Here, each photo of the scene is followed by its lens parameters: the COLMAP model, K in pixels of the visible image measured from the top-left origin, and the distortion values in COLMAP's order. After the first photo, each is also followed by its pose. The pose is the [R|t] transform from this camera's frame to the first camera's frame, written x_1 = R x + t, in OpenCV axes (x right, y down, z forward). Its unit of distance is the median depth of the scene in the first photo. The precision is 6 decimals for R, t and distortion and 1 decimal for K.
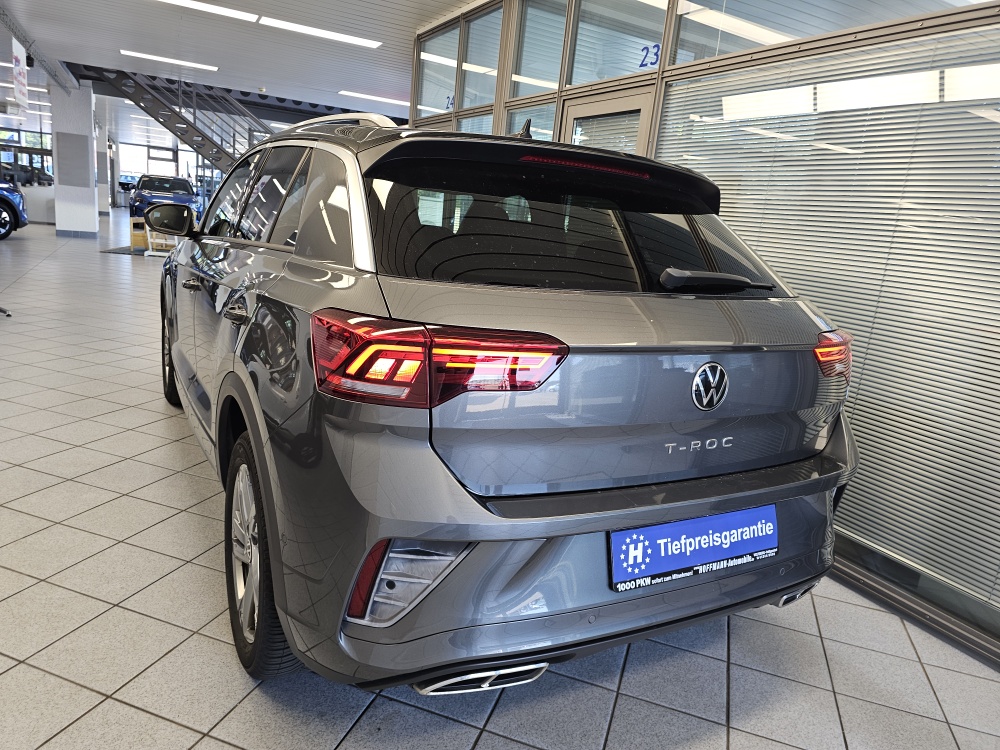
lens RADIAL K [[667.4, 0, 494.5], [0, 667.4, 370.0], [0, 0, 1]] dist [-0.000421, -0.001566]
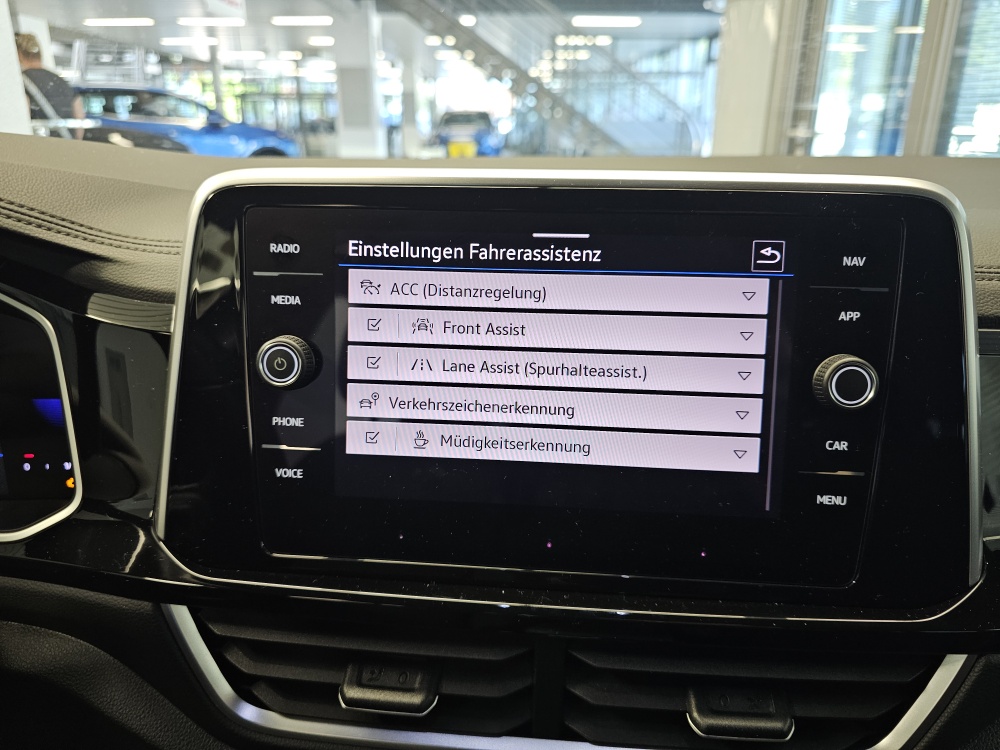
lens RADIAL K [[687.3, 0, 502.7], [0, 687.3, 371.6], [0, 0, 1]] dist [0.001891, -0.022989]
pose [[0.897146, 0.054268, -0.438388, -0.134350], [-0.011944, 0.995042, 0.098733, -0.148228], [0.441573, -0.083342, 0.893346, 0.744455]]
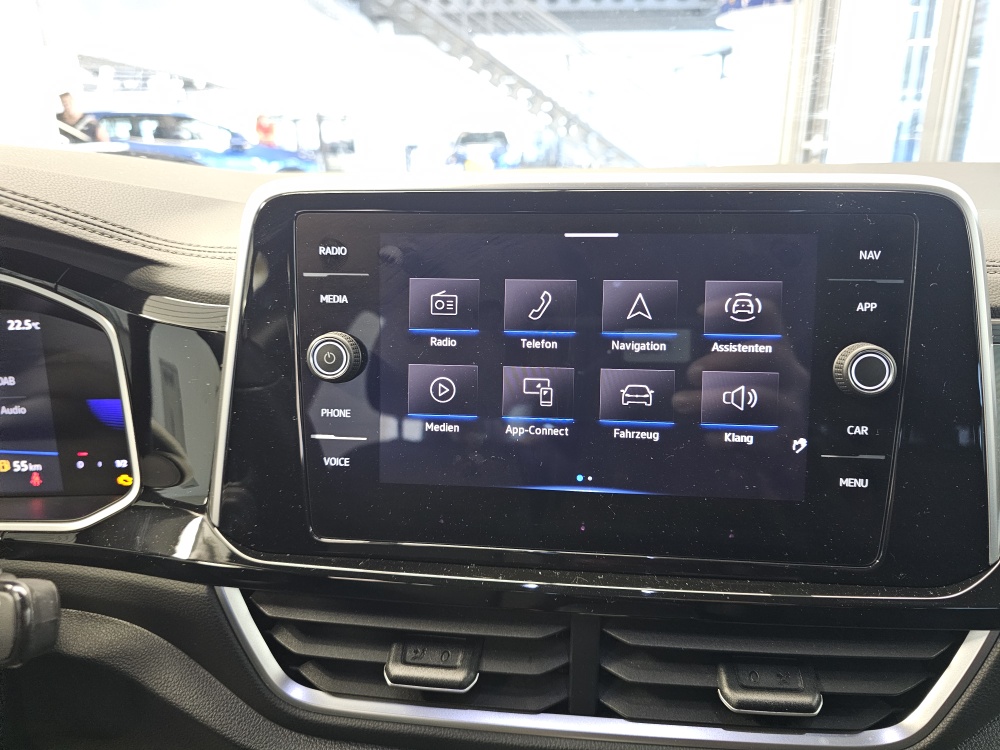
lens RADIAL K [[683.7, 0, 506.4], [0, 683.7, 366.7], [0, 0, 1]] dist [0.012236, -0.031639]
pose [[0.888310, 0.033117, -0.458048, -0.134164], [-0.001203, 0.997561, 0.069791, -0.146462], [0.459242, -0.061445, 0.886183, 0.740607]]
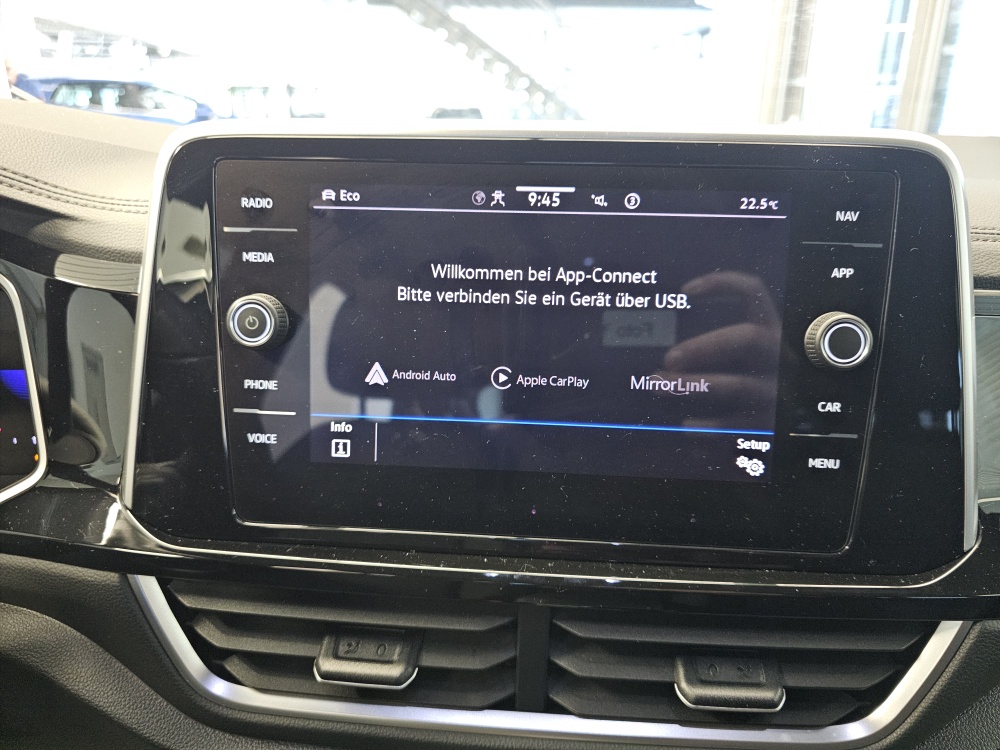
lens RADIAL K [[687.5, 0, 505.9], [0, 687.5, 372.6], [0, 0, 1]] dist [0.007054, -0.029518]
pose [[0.904309, 0.056986, -0.423059, -0.134390], [-0.013663, 0.994406, 0.104742, -0.145012], [0.426661, -0.088939, 0.900028, 0.746463]]
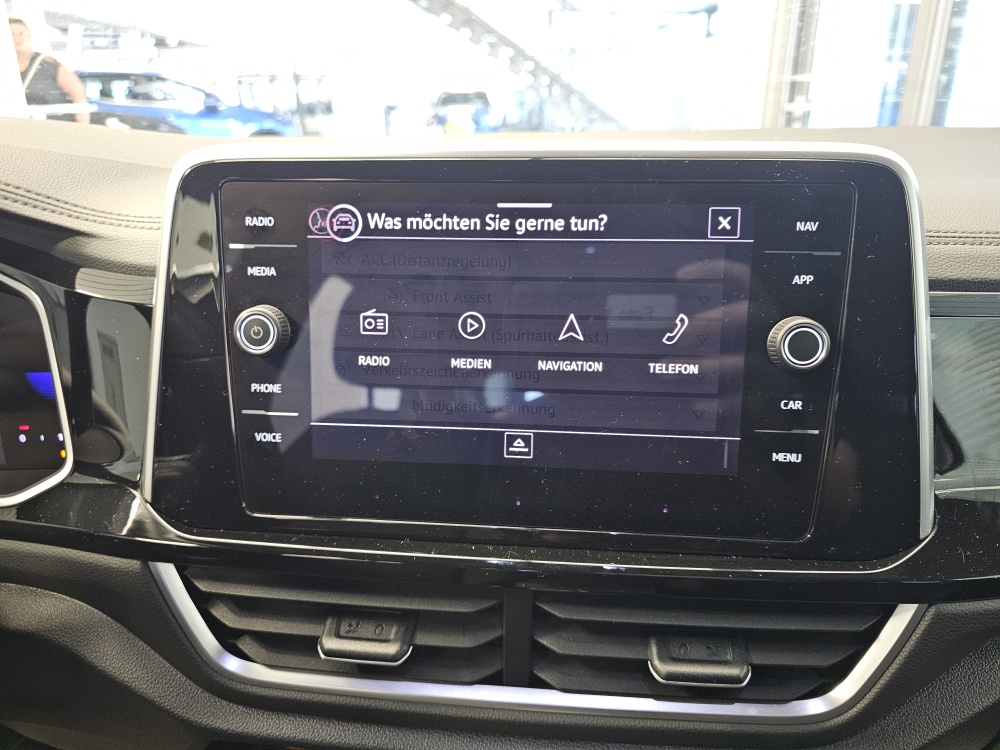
lens RADIAL K [[684.3, 0, 495.8], [0, 684.3, 369.4], [0, 0, 1]] dist [0.014681, -0.034863]
pose [[0.892732, 0.055831, -0.447115, -0.130612], [-0.000368, 0.992384, 0.123184, -0.147130], [0.450587, -0.109806, 0.885954, 0.743624]]
